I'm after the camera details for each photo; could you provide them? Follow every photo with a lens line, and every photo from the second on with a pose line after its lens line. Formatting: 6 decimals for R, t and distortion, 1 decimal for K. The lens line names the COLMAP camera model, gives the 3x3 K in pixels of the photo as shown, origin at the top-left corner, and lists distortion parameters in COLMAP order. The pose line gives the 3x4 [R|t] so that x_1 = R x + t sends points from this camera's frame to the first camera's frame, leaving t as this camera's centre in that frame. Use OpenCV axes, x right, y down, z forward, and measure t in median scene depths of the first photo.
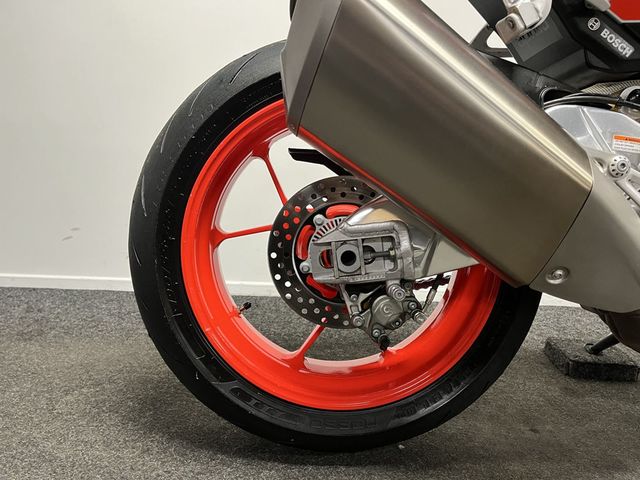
lens RADIAL K [[481.3, 0, 320.0], [0, 481.3, 240.0], [0, 0, 1]] dist [0.058758, -0.068109]
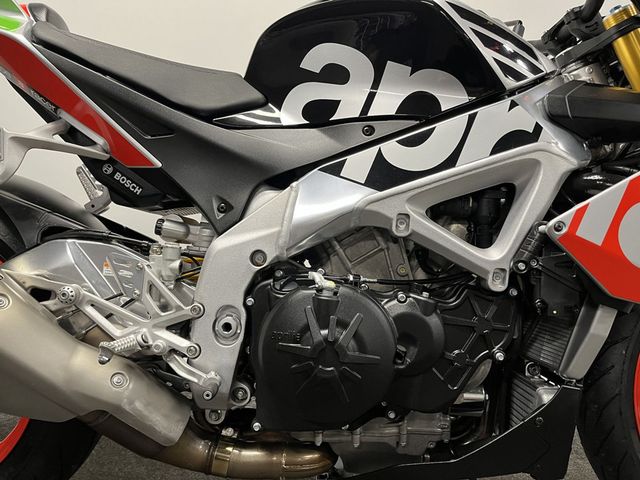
lens RADIAL K [[481.3, 0, 320.0], [0, 481.3, 240.0], [0, 0, 1]] dist [0.058758, -0.068109]
pose [[0.999500, -0.014411, -0.028148, 1.086863], [0.011026, 0.993079, -0.116931, -0.119219], [0.029639, 0.116562, 0.992741, -0.152446]]
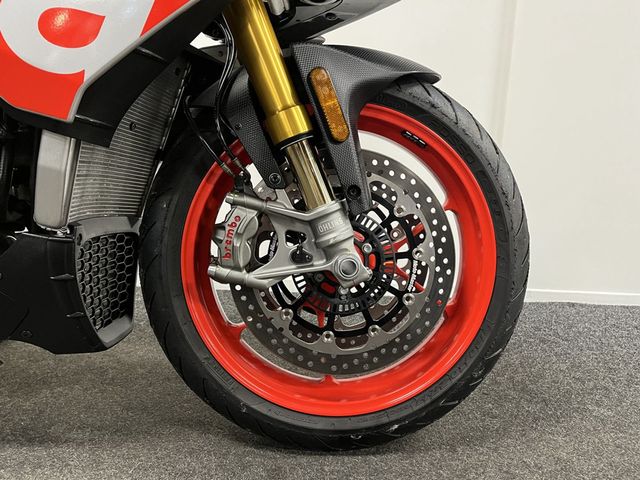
lens RADIAL K [[481.3, 0, 320.0], [0, 481.3, 240.0], [0, 0, 1]] dist [0.058758, -0.068109]
pose [[0.998880, -0.002592, -0.047250, 2.149394], [0.001995, 0.999918, -0.012674, 0.103428], [0.047279, 0.012566, 0.998803, 0.096011]]
